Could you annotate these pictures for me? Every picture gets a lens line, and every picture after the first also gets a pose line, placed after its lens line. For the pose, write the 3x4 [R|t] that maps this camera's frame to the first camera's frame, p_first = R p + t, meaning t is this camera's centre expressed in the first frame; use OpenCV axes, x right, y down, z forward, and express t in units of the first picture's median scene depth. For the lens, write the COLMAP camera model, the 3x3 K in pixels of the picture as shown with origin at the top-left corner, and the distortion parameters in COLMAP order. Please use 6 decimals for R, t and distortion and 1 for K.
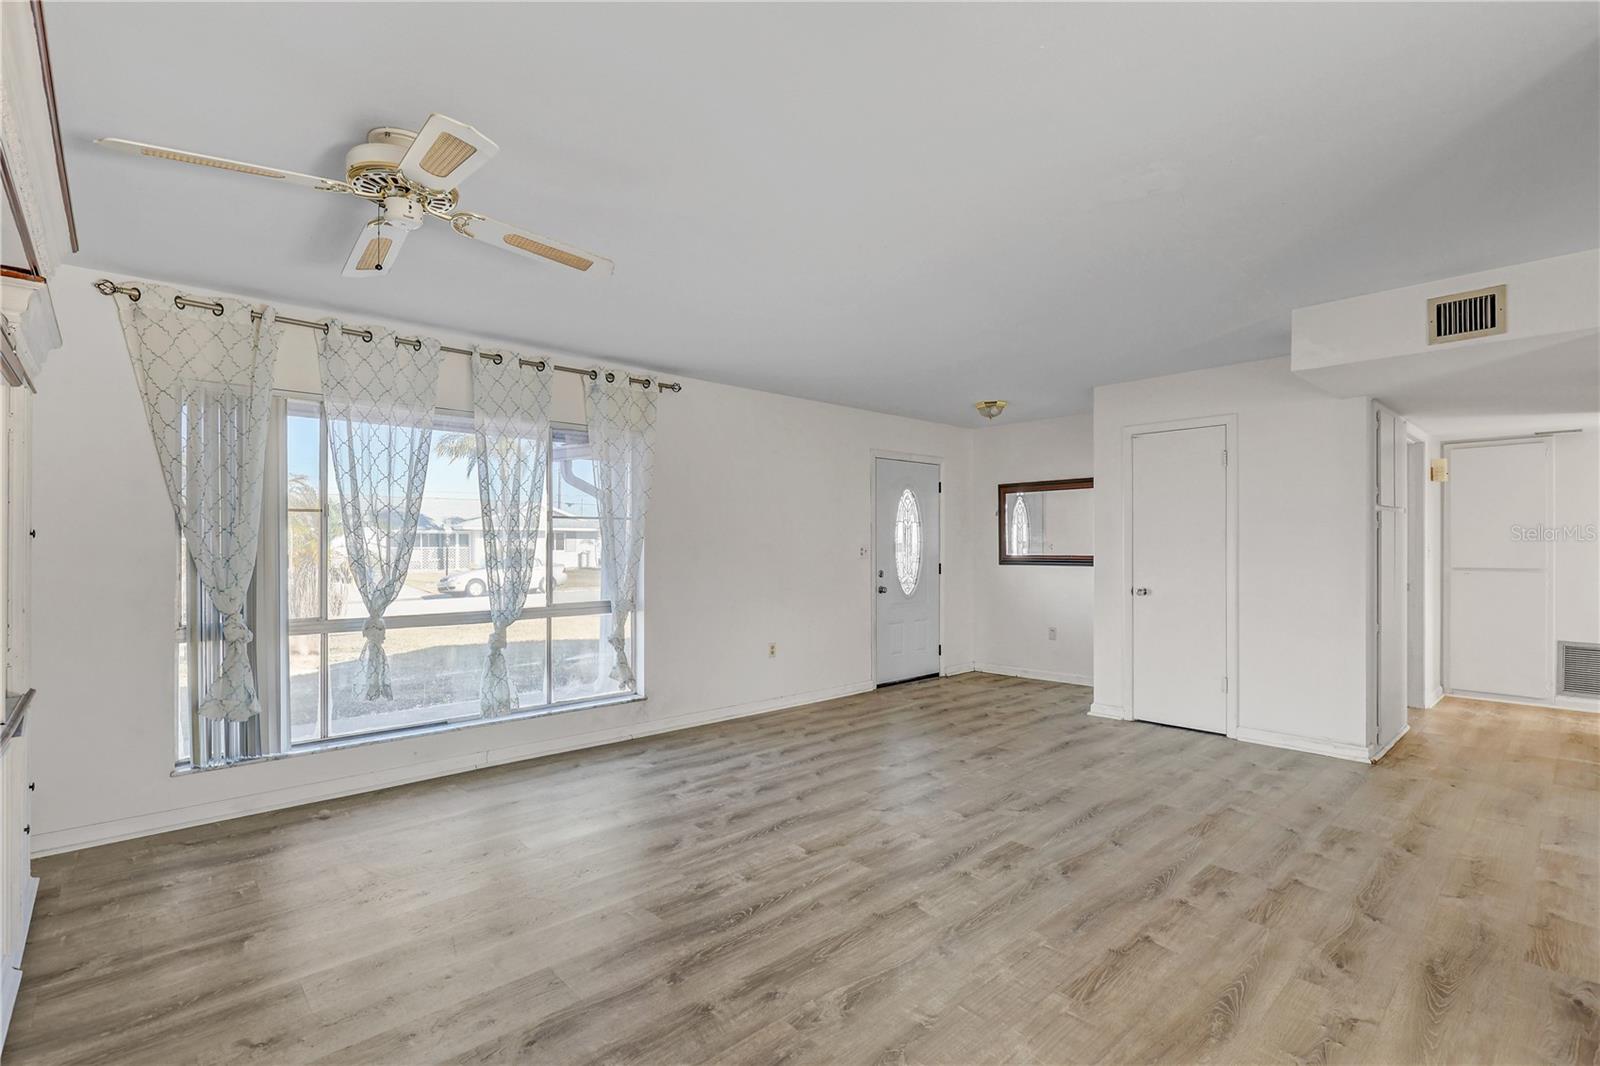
lens RADIAL K [[732.0, 0, 803.5], [0, 732.0, 545.0], [0, 0, 1]] dist [0.000179, -0.002589]
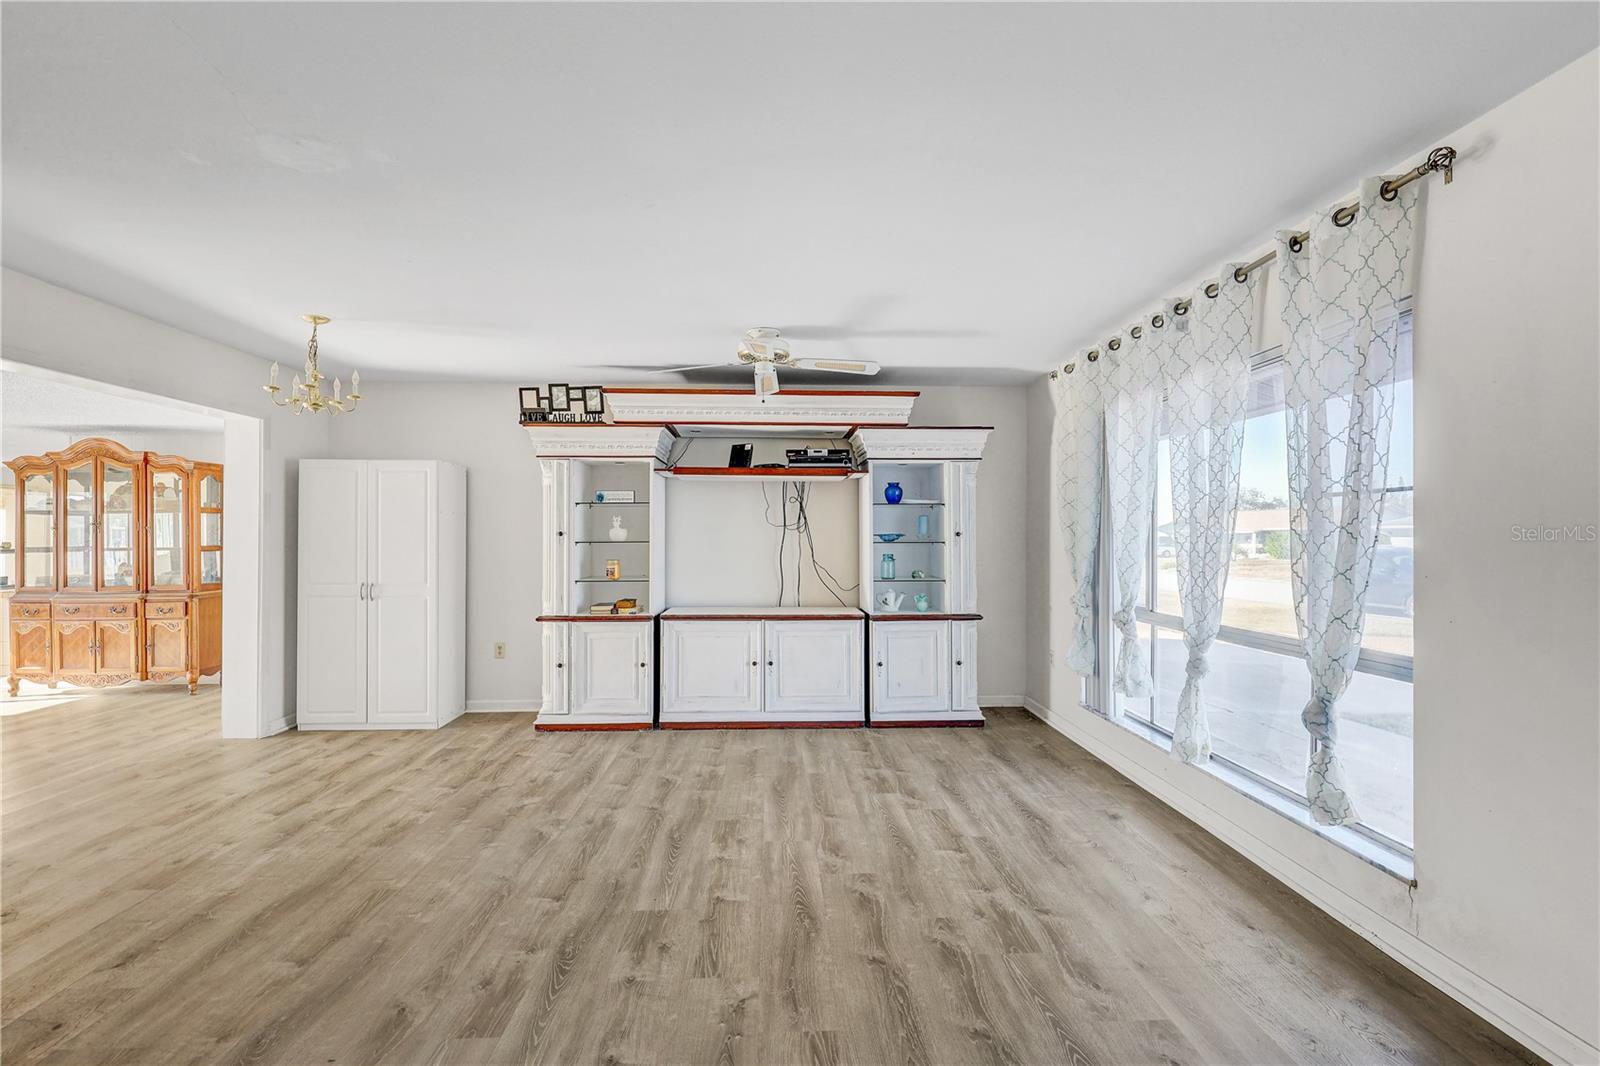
lens RADIAL K [[732.0, 0, 801.4], [0, 732.0, 537.4], [0, 0, 1]] dist [0.000179, -0.002589]
pose [[-0.641986, -0.001071, -0.766716, 0.434717], [-0.001148, 0.999999, -0.000435, -0.003621], [0.766715, 0.000601, -0.641987, 1.168560]]
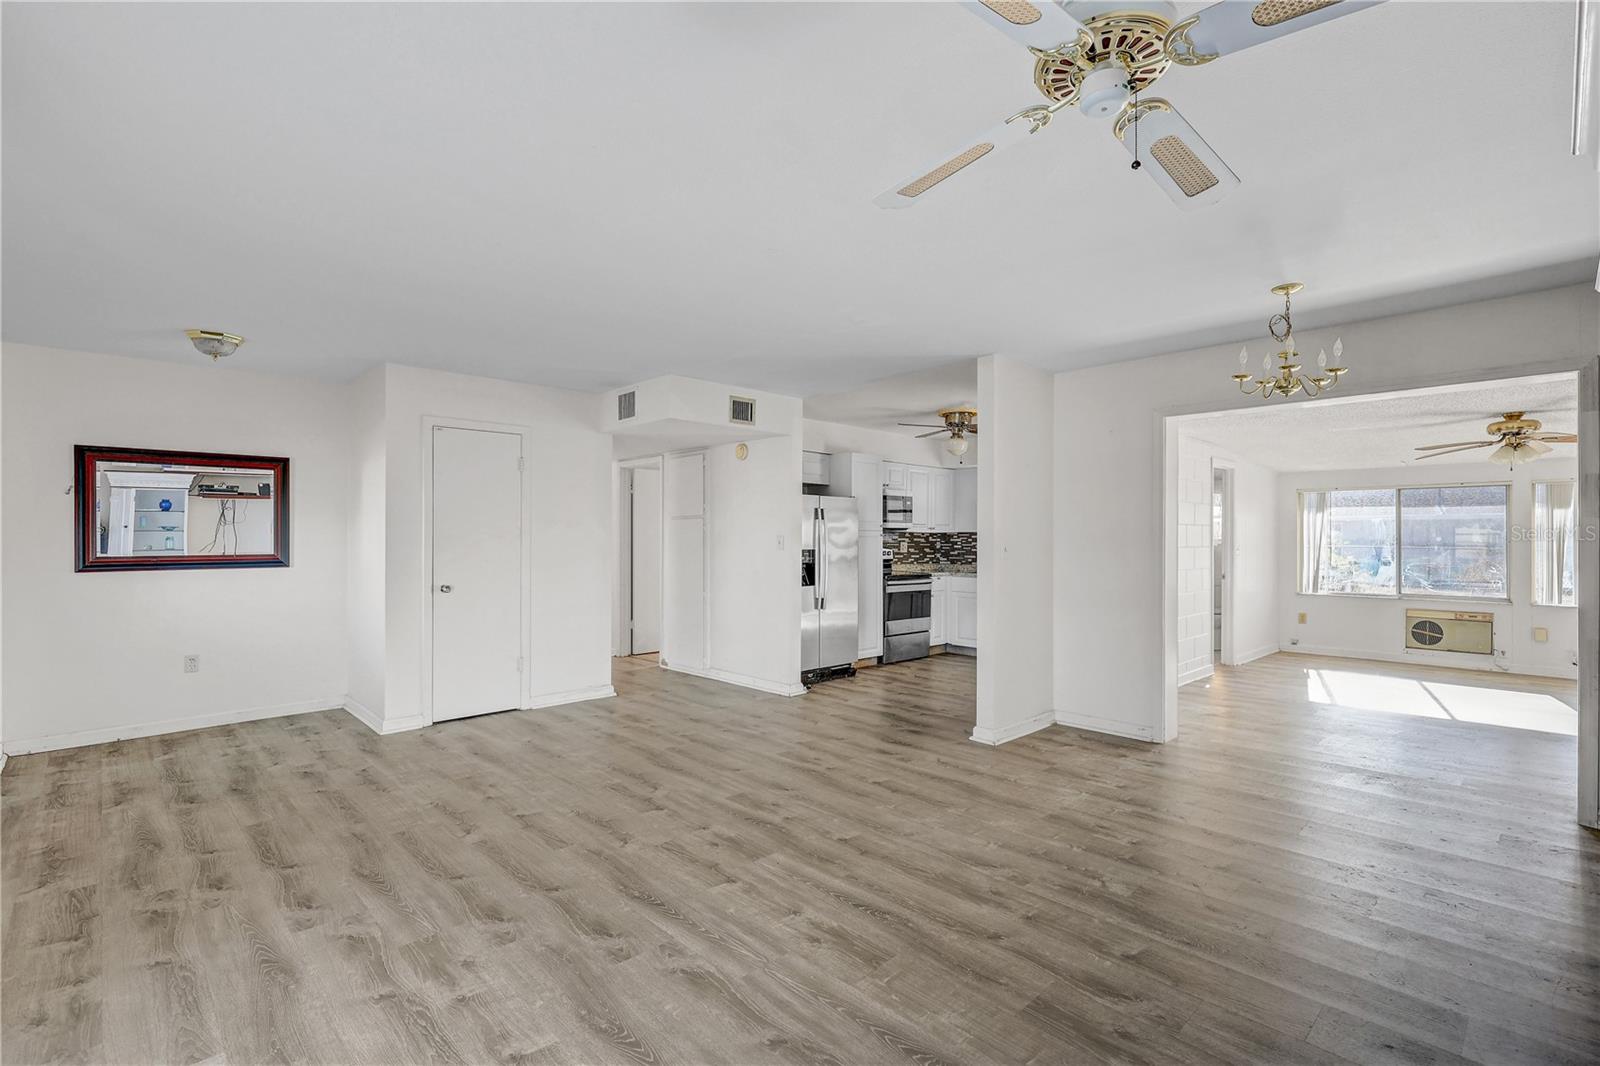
lens RADIAL K [[732.0, 0, 806.2], [0, 732.0, 546.1], [0, 0, 1]] dist [0.000179, -0.002589]
pose [[-0.026316, -0.007112, 0.999628, -0.642345], [0.000702, 0.999974, 0.007133, 0.000257], [-0.999653, 0.000890, -0.026310, 0.669401]]
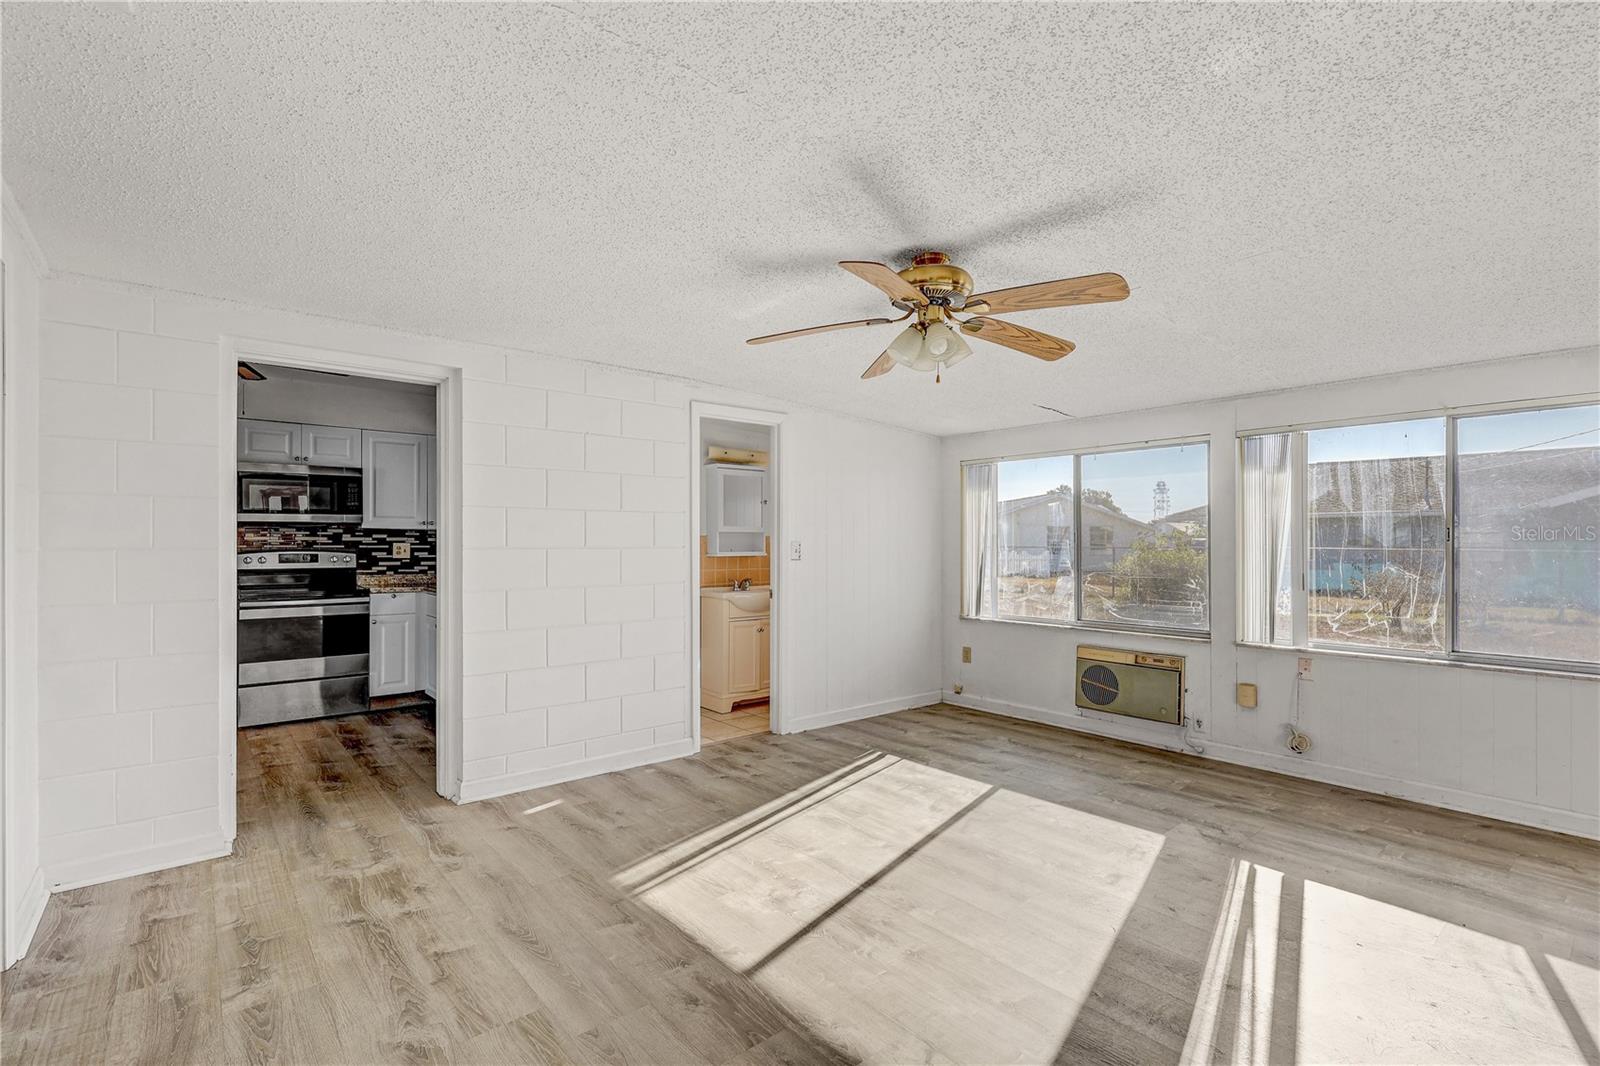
lens RADIAL K [[732.0, 0, 831.7], [0, 732.0, 533.1], [0, 0, 1]] dist [0.000179, -0.002589]
pose [[0.033552, 0.013126, 0.999351, -0.024265], [0.005323, 0.999897, -0.013312, 0.008611], [-0.999423, 0.005766, 0.033479, -0.519308]]
